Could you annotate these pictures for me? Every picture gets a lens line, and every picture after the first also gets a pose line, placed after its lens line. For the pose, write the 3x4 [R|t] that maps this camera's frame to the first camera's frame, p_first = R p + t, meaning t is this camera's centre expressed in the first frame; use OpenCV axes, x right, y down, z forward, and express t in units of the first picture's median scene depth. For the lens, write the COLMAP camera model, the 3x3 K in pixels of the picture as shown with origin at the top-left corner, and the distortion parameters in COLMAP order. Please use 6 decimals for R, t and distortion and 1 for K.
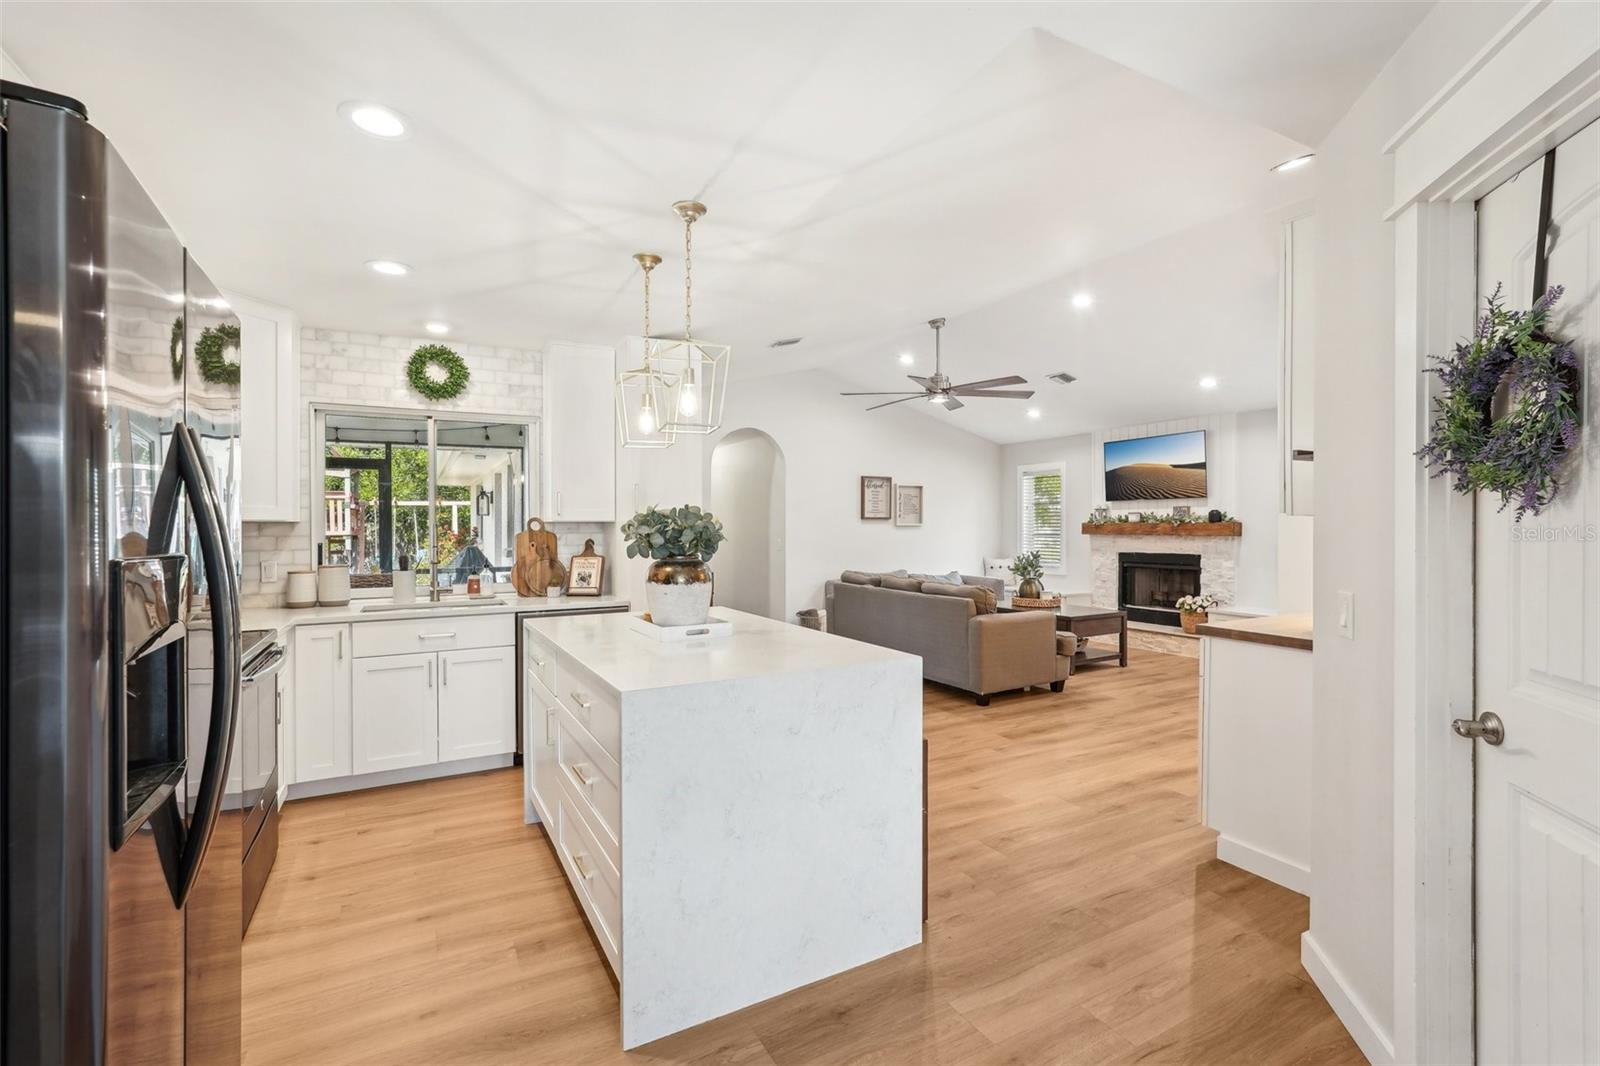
lens RADIAL K [[719.4, 0, 810.5], [0, 719.4, 536.0], [0, 0, 1]] dist [-0.012379, 0.006600]
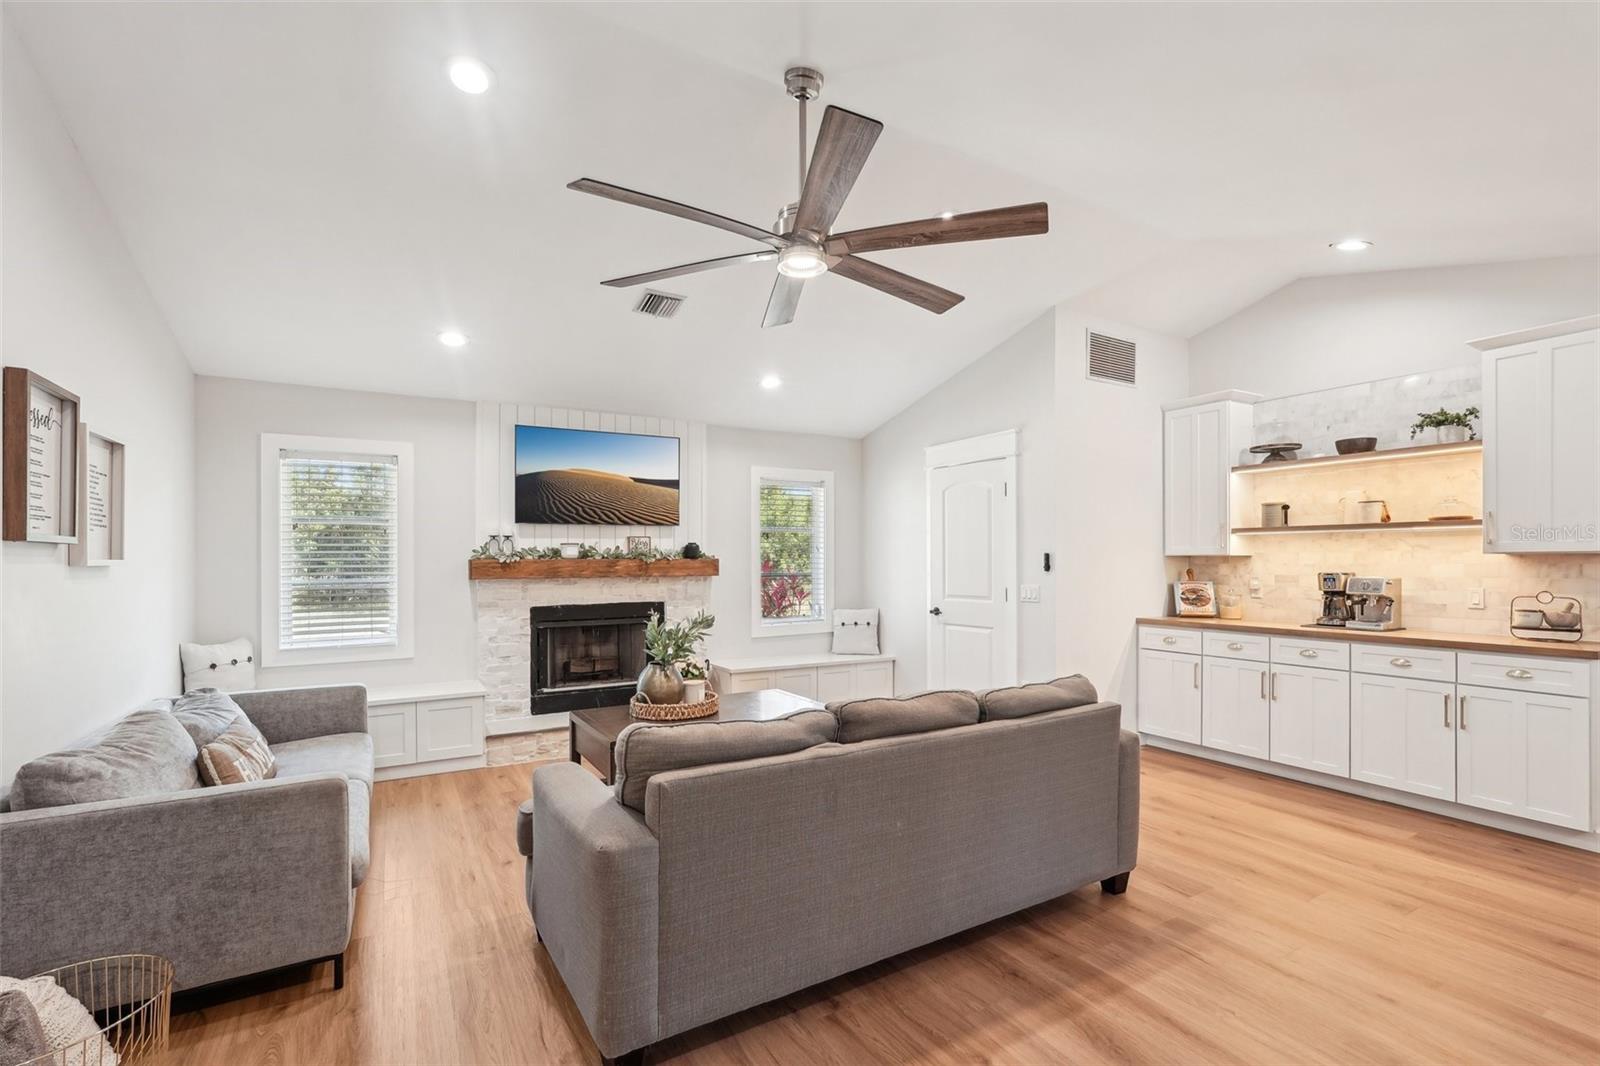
lens RADIAL K [[719.4, 0, 800.7], [0, 719.4, 557.1], [0, 0, 1]] dist [-0.012379, 0.006600]
pose [[-0.005754, 0.006705, 0.999961, -0.229083], [0.020380, 0.999771, -0.006586, -0.013744], [-0.999776, 0.020342, -0.005889, 0.935722]]
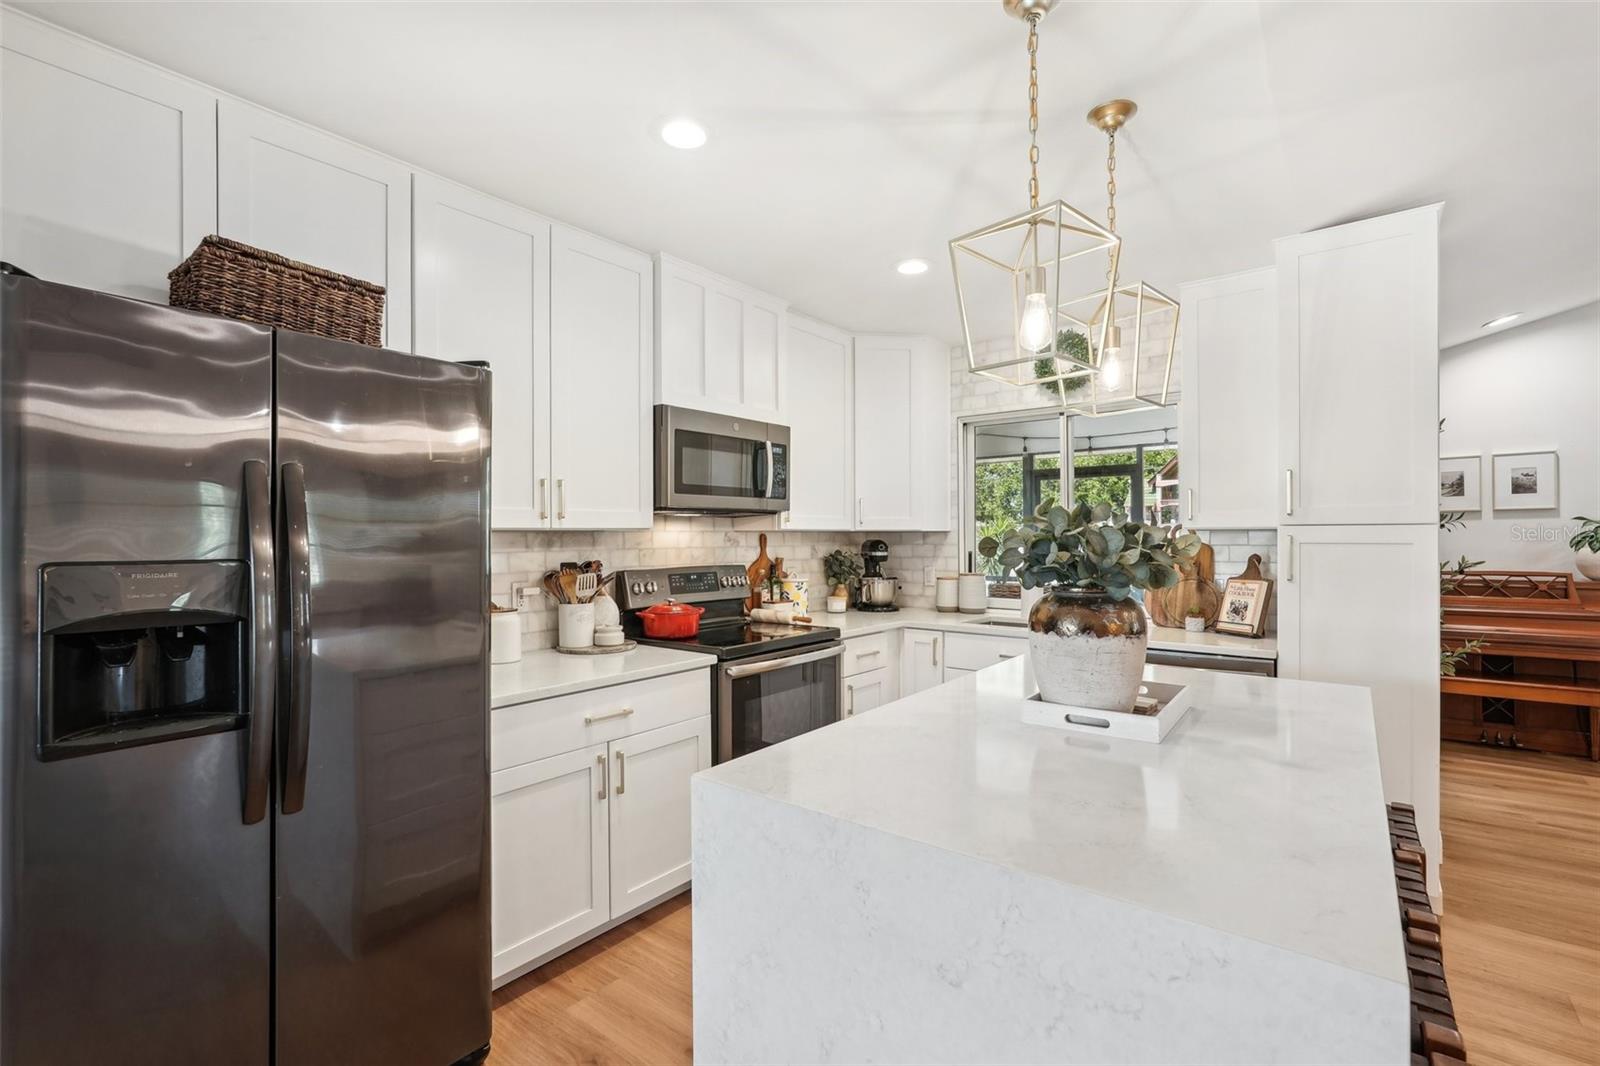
lens RADIAL K [[719.4, 0, 797.2], [0, 719.4, 542.1], [0, 0, 1]] dist [-0.012379, 0.006600]
pose [[0.368004, 0.009193, -0.929779, 0.113965], [-0.011352, 0.999921, 0.005394, -0.003915], [0.929755, 0.008570, 0.368080, 0.225553]]
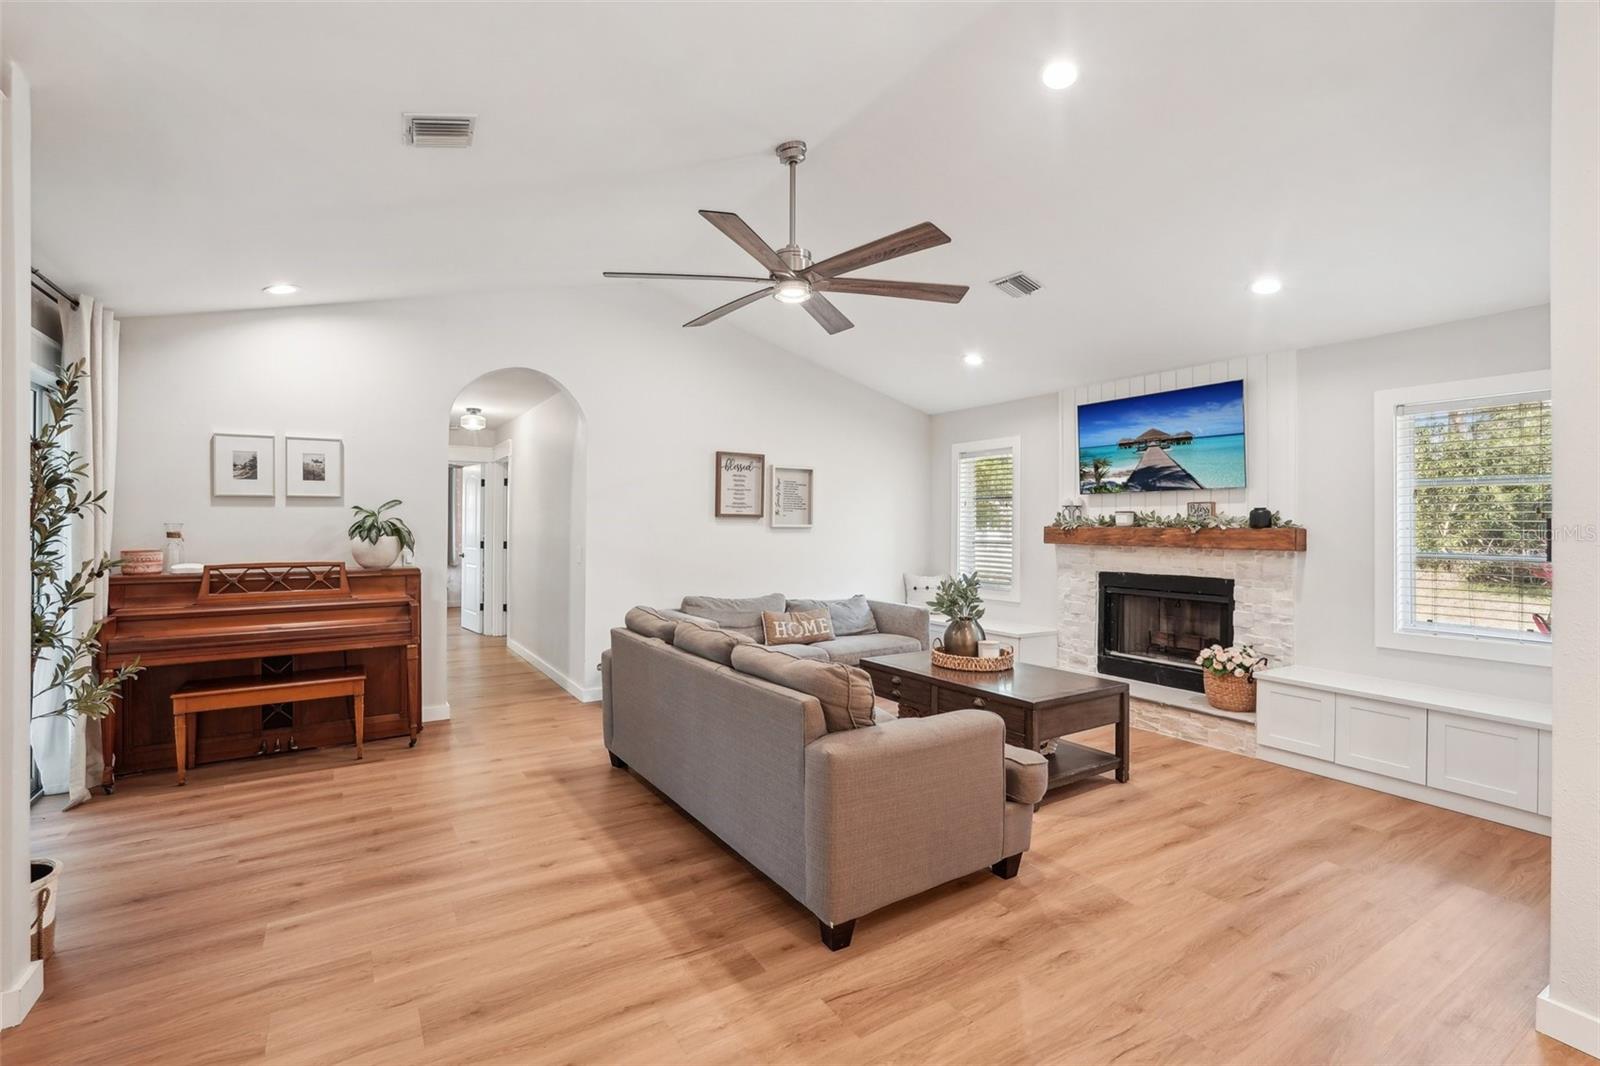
lens RADIAL K [[719.4, 0, 800.1], [0, 719.4, 524.4], [0, 0, 1]] dist [-0.012379, 0.006600]
pose [[0.998652, 0.011834, 0.050531, 0.146473], [-0.010929, 0.999776, -0.018138, -0.006899], [-0.050735, 0.017561, 0.998558, 0.429193]]
